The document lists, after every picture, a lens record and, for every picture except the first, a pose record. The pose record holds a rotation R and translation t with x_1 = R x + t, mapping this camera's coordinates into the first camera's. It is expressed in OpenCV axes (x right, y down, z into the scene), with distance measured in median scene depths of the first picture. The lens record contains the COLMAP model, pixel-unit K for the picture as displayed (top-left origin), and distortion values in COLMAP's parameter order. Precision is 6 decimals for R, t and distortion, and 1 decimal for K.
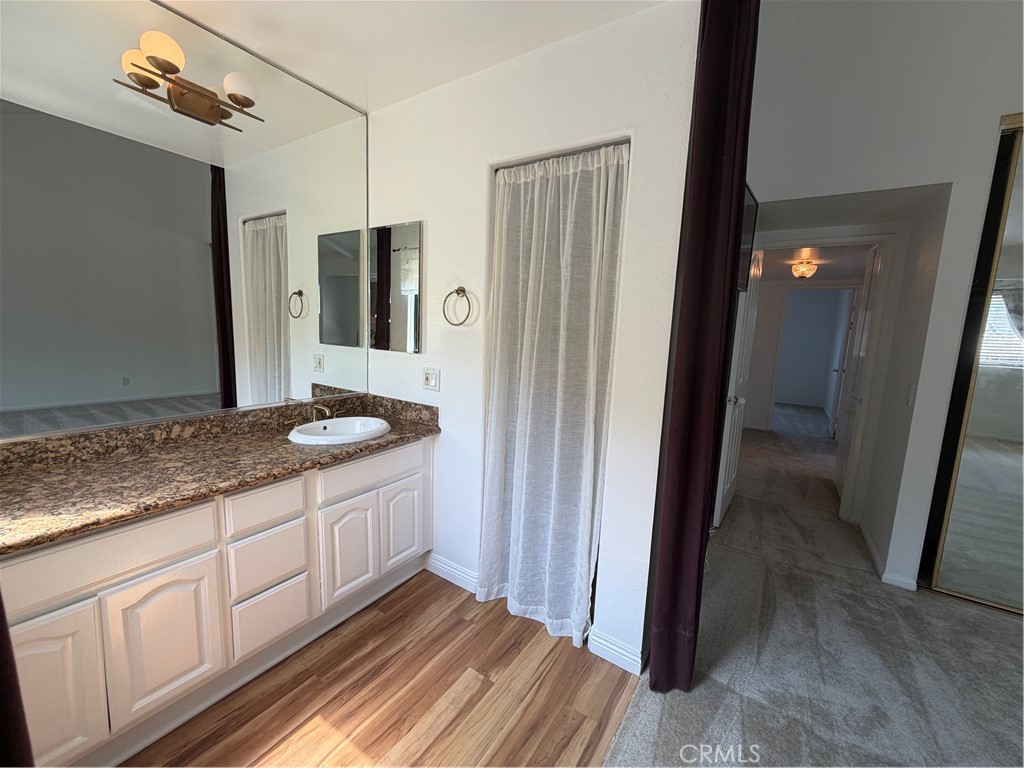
lens RADIAL K [[407.0, 0, 513.0], [0, 407.0, 382.3], [0, 0, 1]] dist [0.002472, -0.000615]
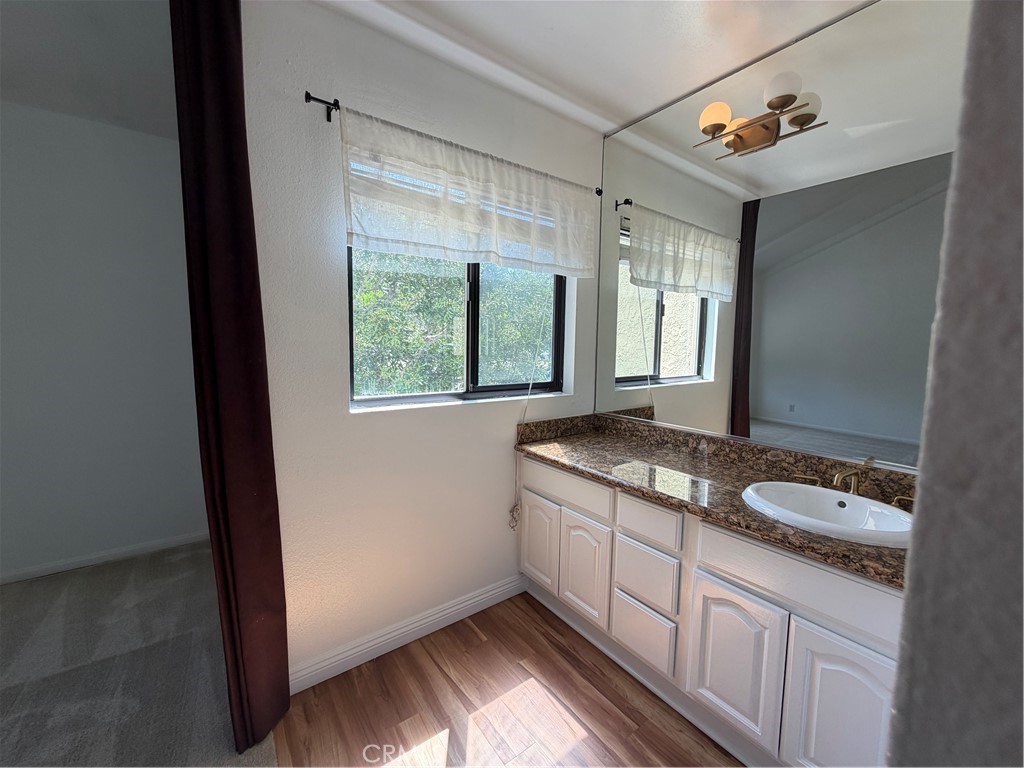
lens RADIAL K [[407.0, 0, 511.1], [0, 407.0, 384.5], [0, 0, 1]] dist [0.002472, -0.000615]
pose [[-0.339620, 0.046286, -0.939423, 0.502772], [-0.155837, 0.982215, 0.104732, -0.096999], [0.927563, 0.181966, -0.326367, 1.053025]]
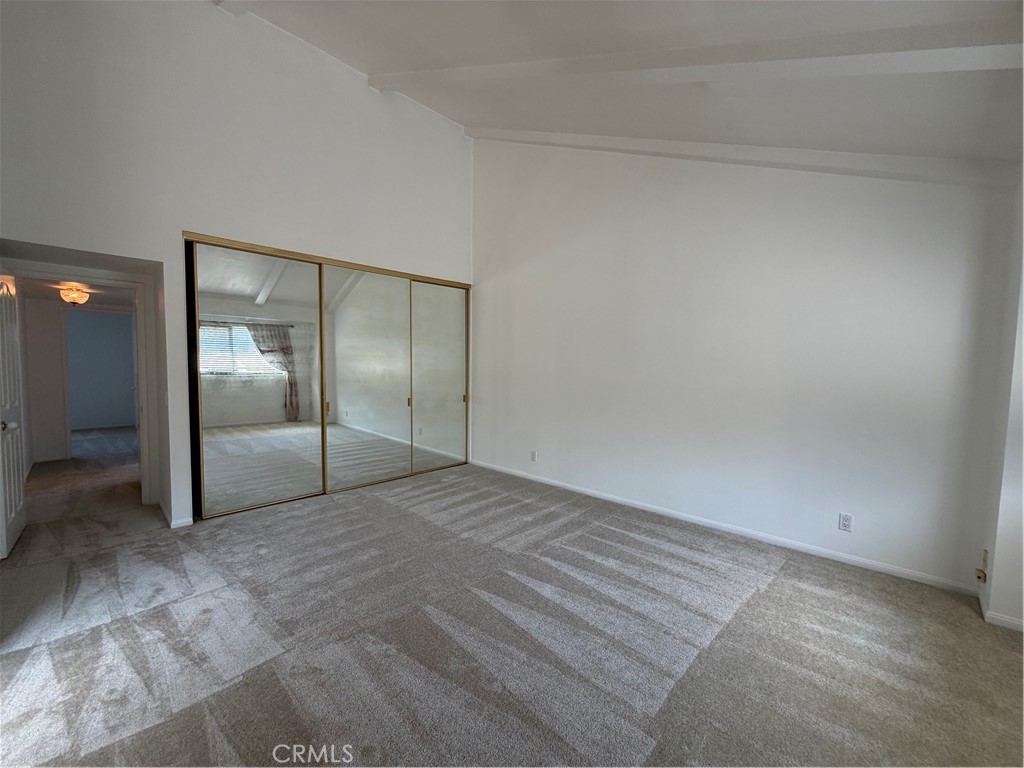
lens RADIAL K [[407.0, 0, 514.8], [0, 407.0, 386.5], [0, 0, 1]] dist [0.002472, -0.000615]
pose [[0.180127, -0.093004, 0.979237, -0.155496], [0.125398, 0.989569, 0.070919, 0.025698], [-0.975618, 0.110020, 0.189910, -0.331621]]
